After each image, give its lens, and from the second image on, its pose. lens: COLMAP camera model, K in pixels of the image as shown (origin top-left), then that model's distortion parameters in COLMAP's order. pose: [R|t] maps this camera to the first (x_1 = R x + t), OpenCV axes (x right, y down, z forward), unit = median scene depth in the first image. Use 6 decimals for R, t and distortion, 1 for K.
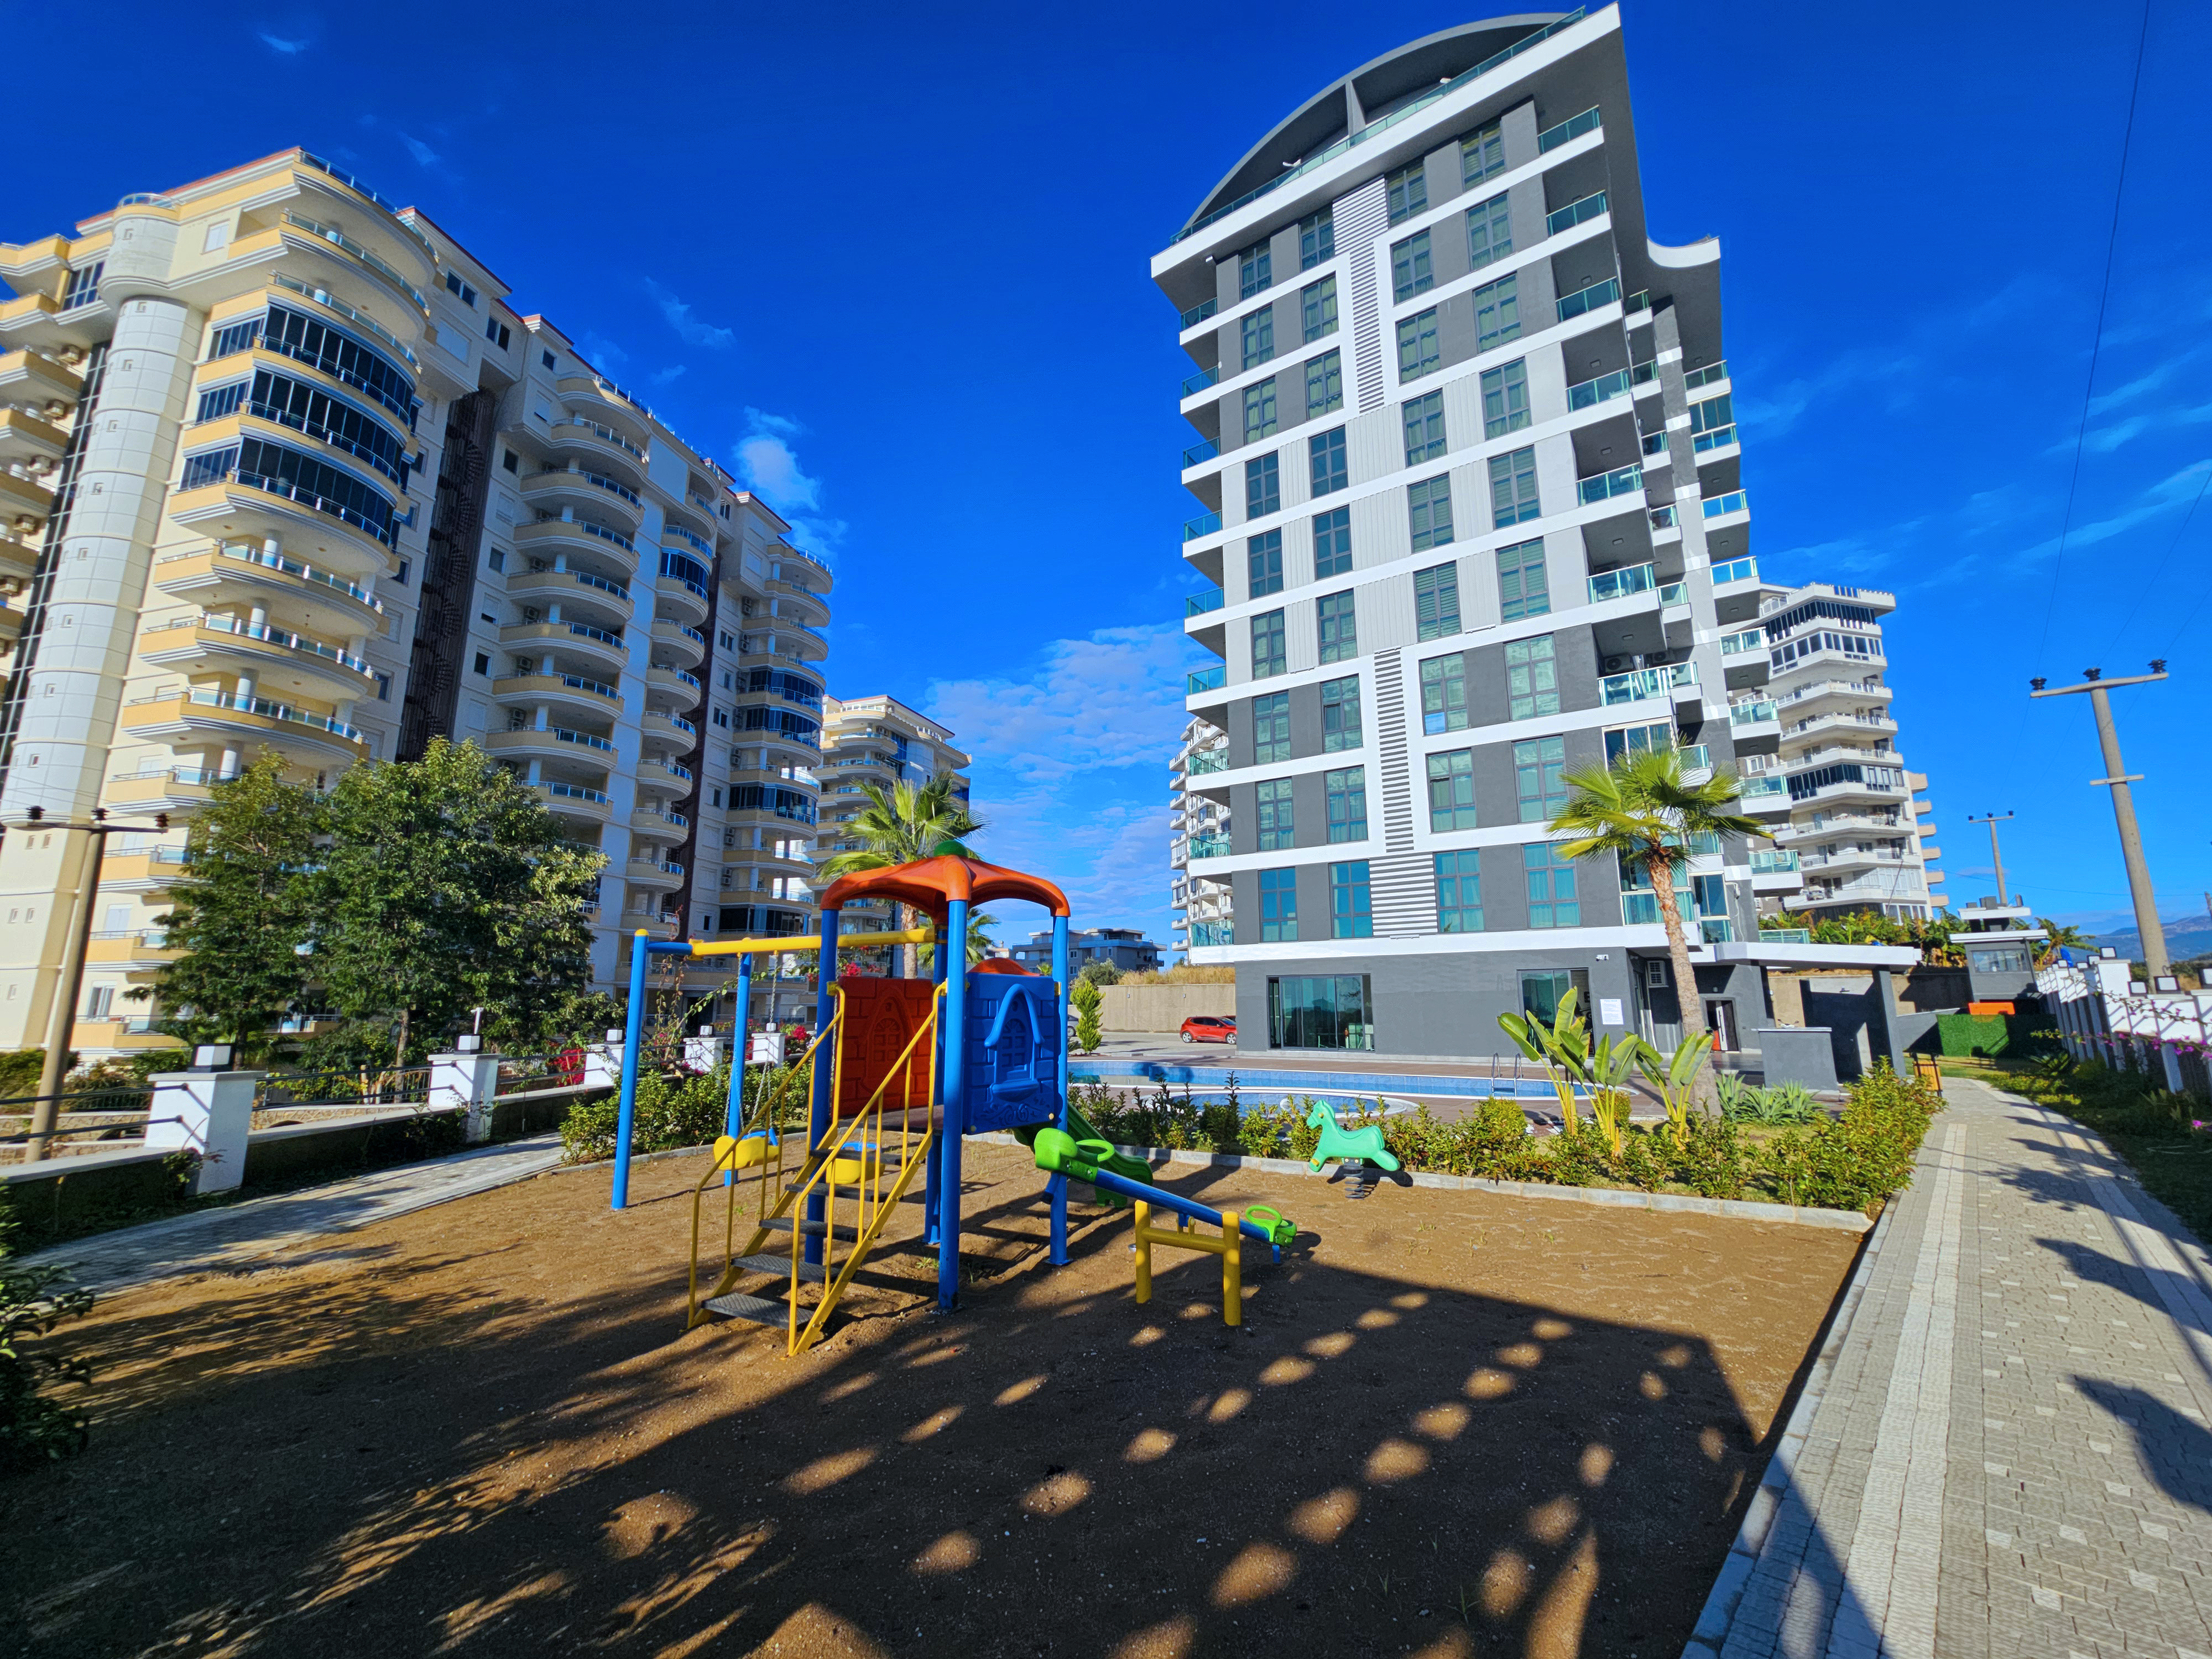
lens RADIAL K [[901.8, 0, 1107.0], [0, 901.8, 840.3], [0, 0, 1]] dist [0.000674, -0.000915]
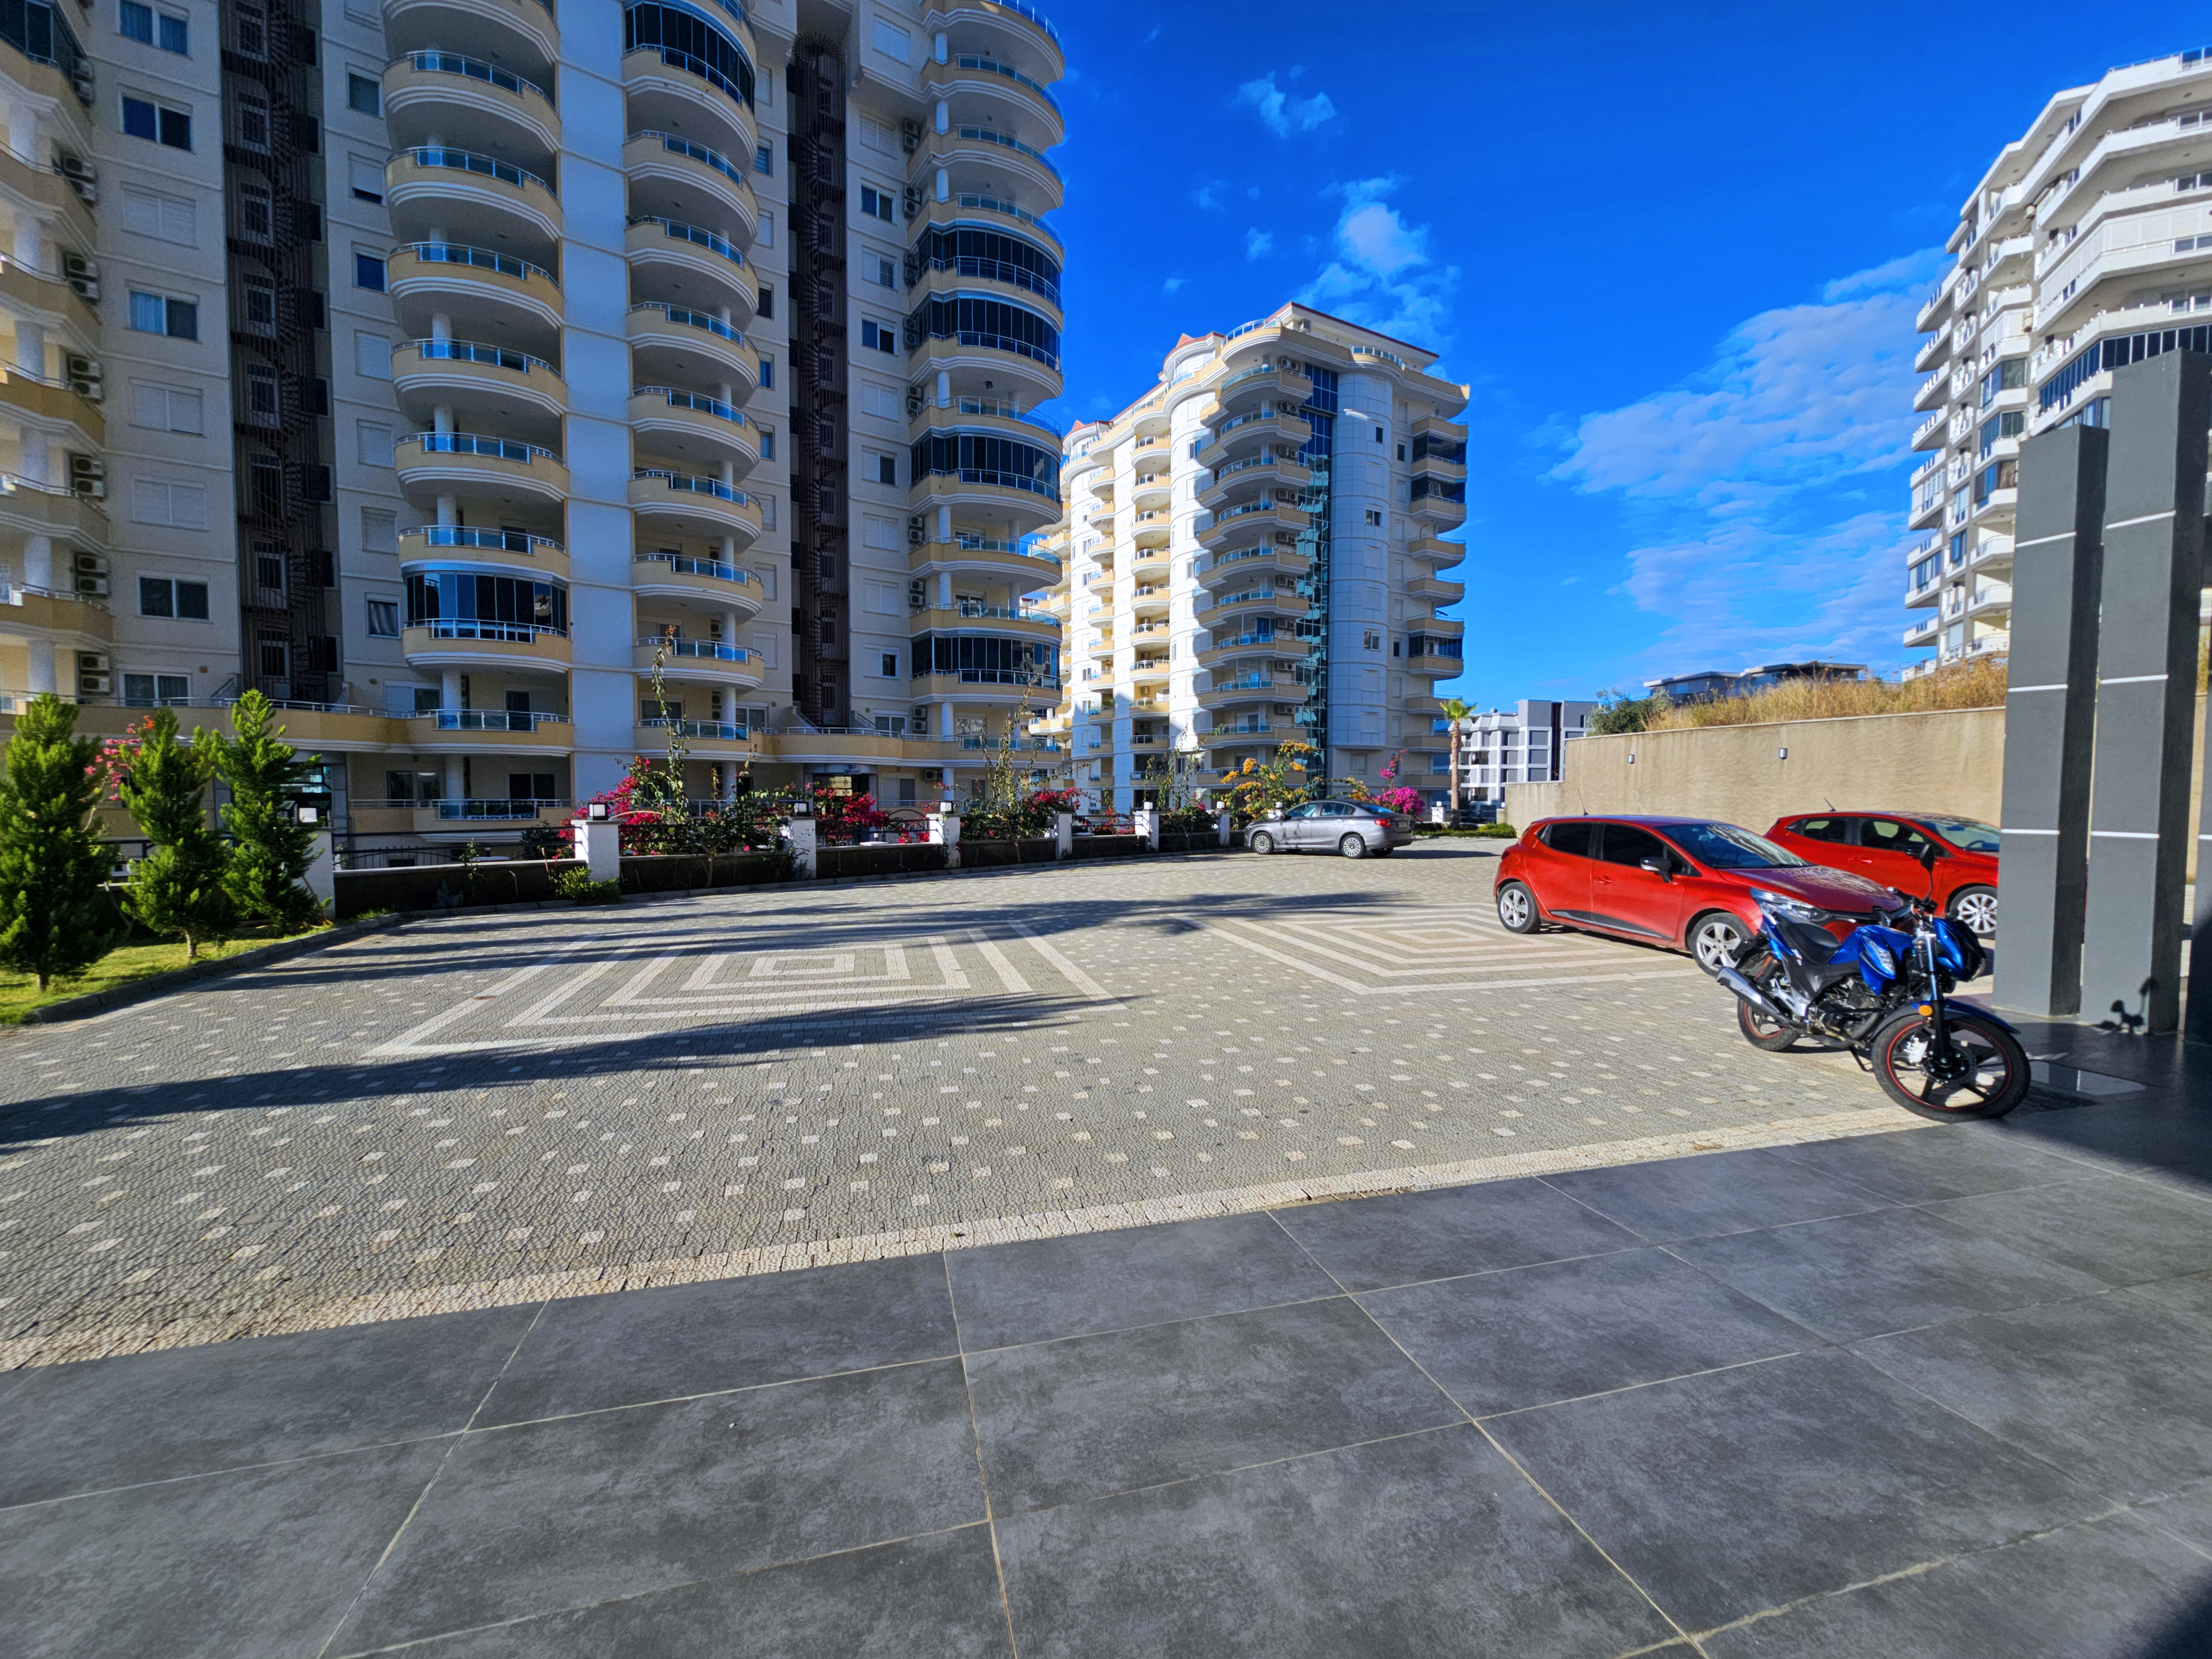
lens RADIAL K [[901.8, 0, 1107.0], [0, 901.8, 840.3], [0, 0, 1]] dist [0.000674, -0.000915]
pose [[0.767872, 0.032739, -0.639767, 0.277195], [0.117667, 0.974493, 0.191097, 0.266082], [0.629704, -0.222017, 0.744433, 1.385234]]
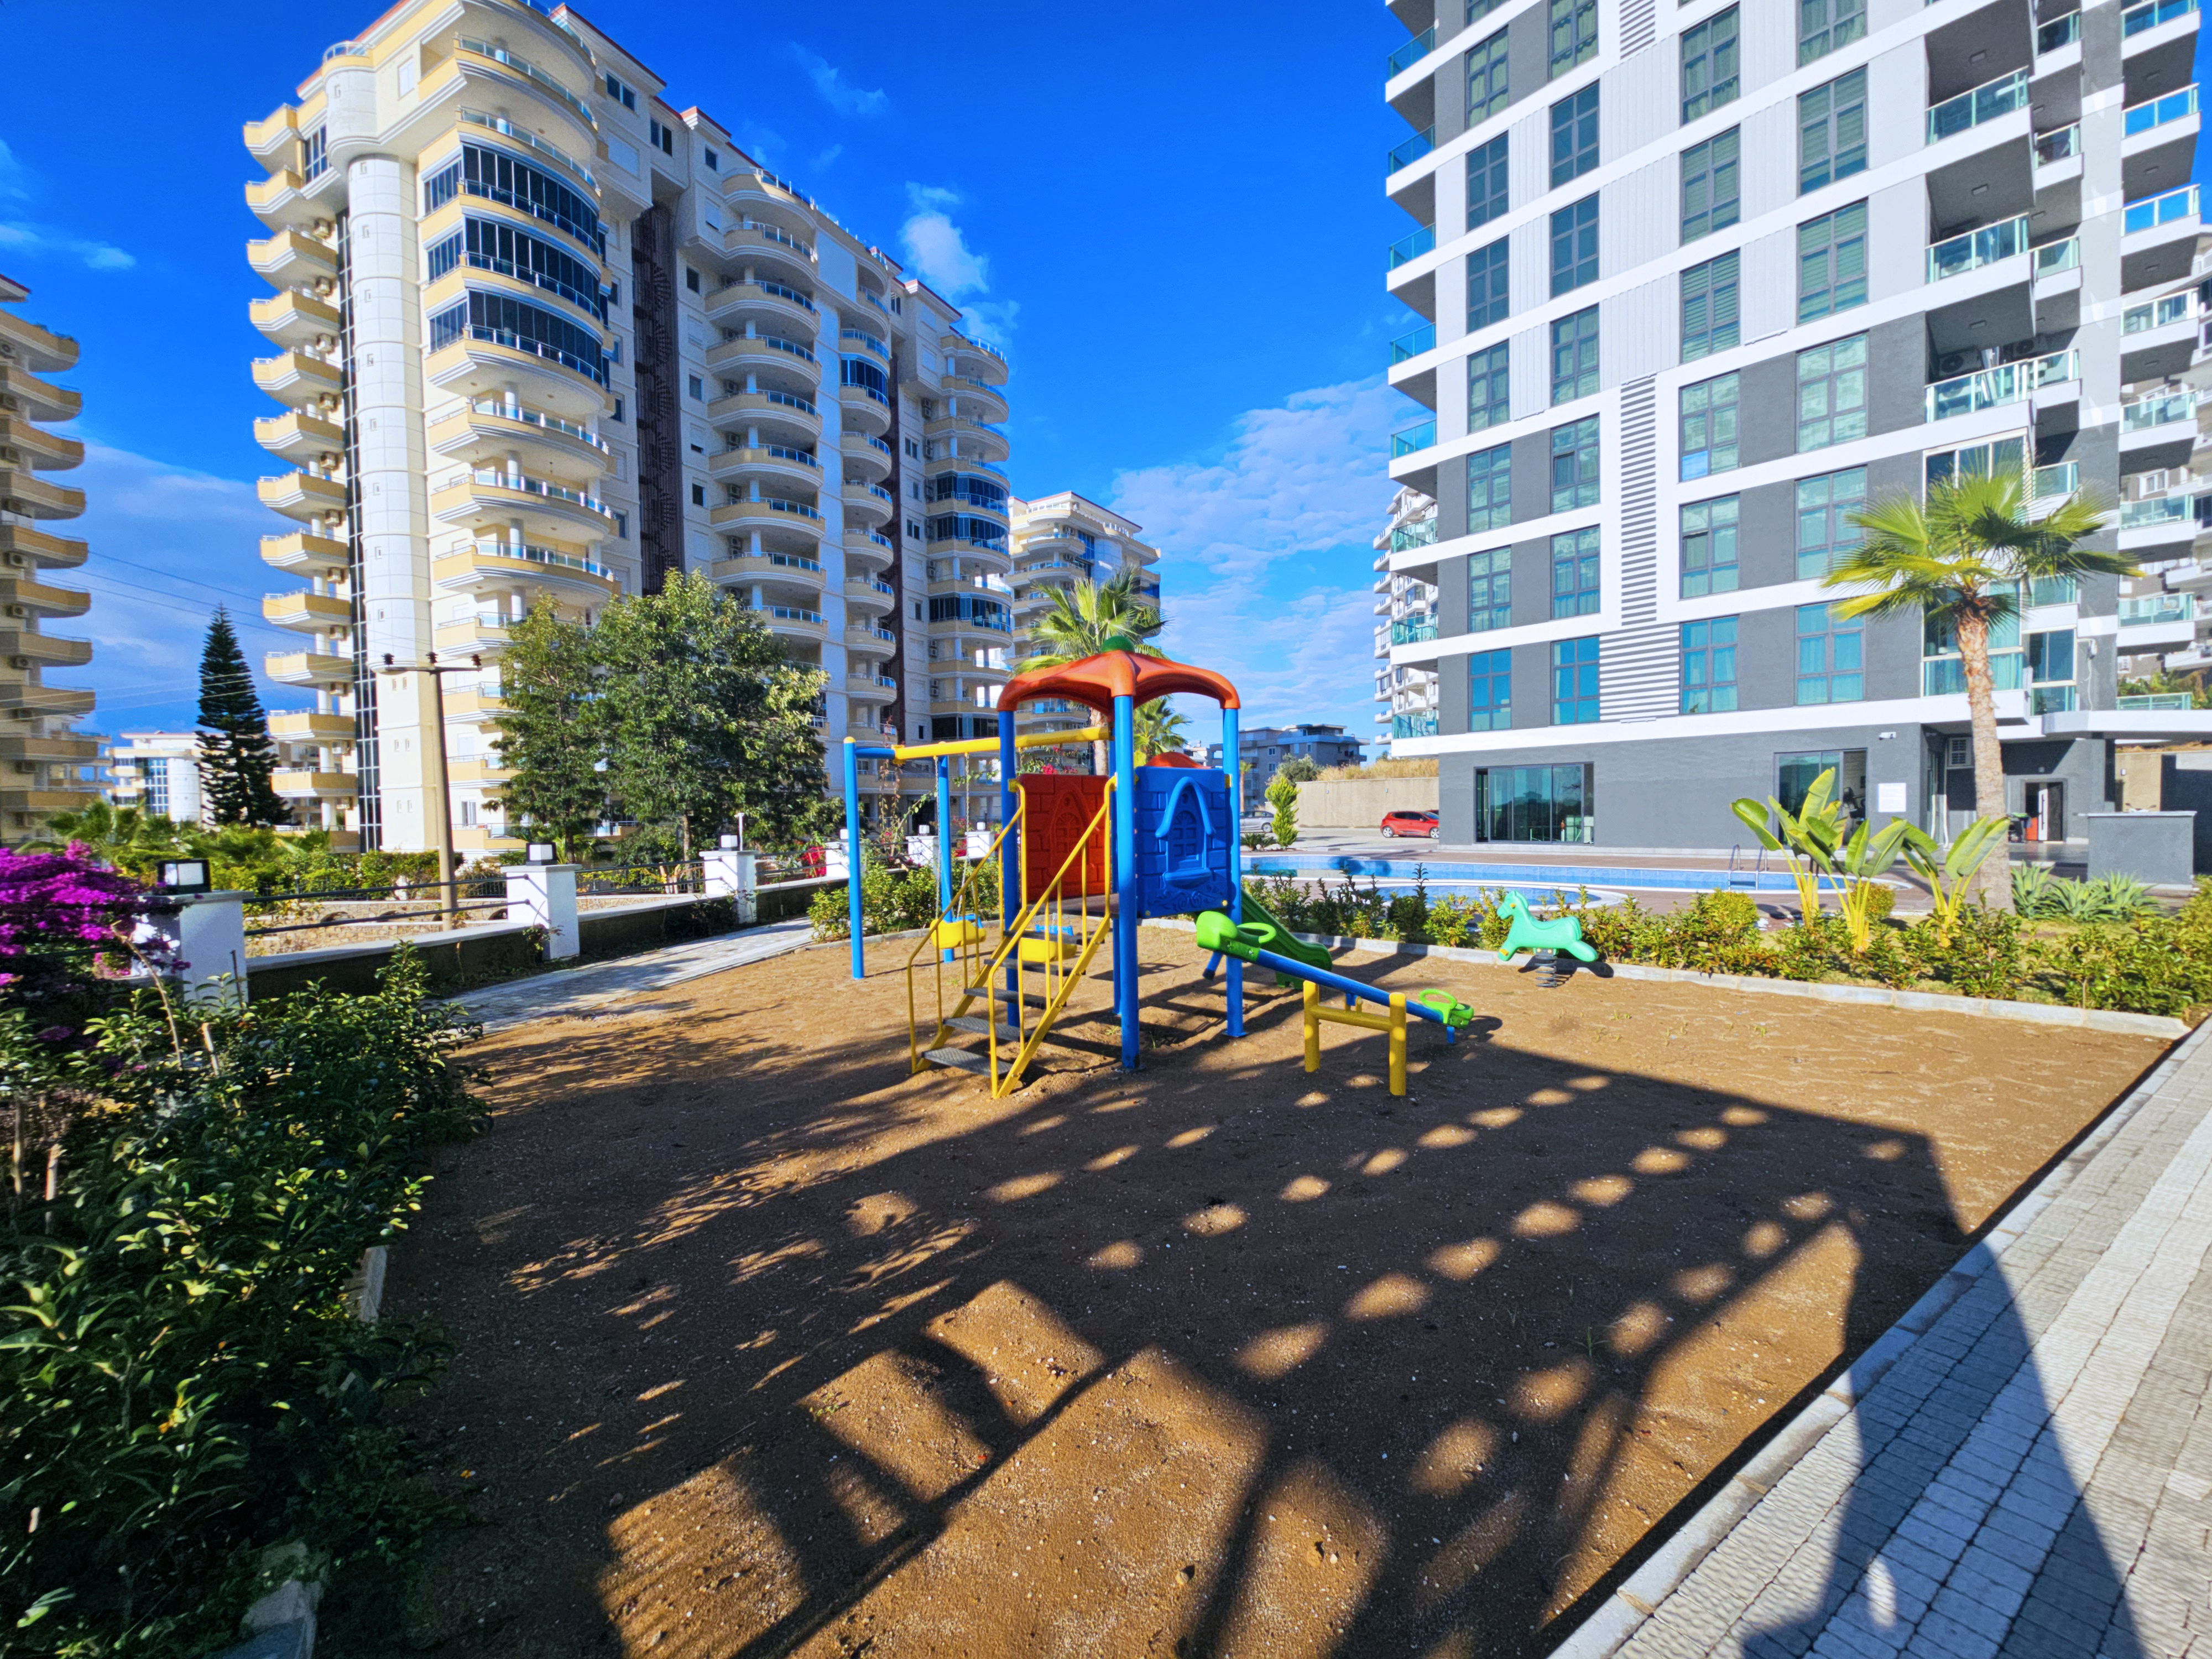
lens RADIAL K [[901.8, 0, 1107.0], [0, 901.8, 840.3], [0, 0, 1]] dist [0.000674, -0.000915]
pose [[0.976139, -0.008309, -0.216985, 0.005633], [0.055783, 0.975327, 0.213599, 0.001262], [0.209857, -0.220607, 0.952519, 0.000253]]
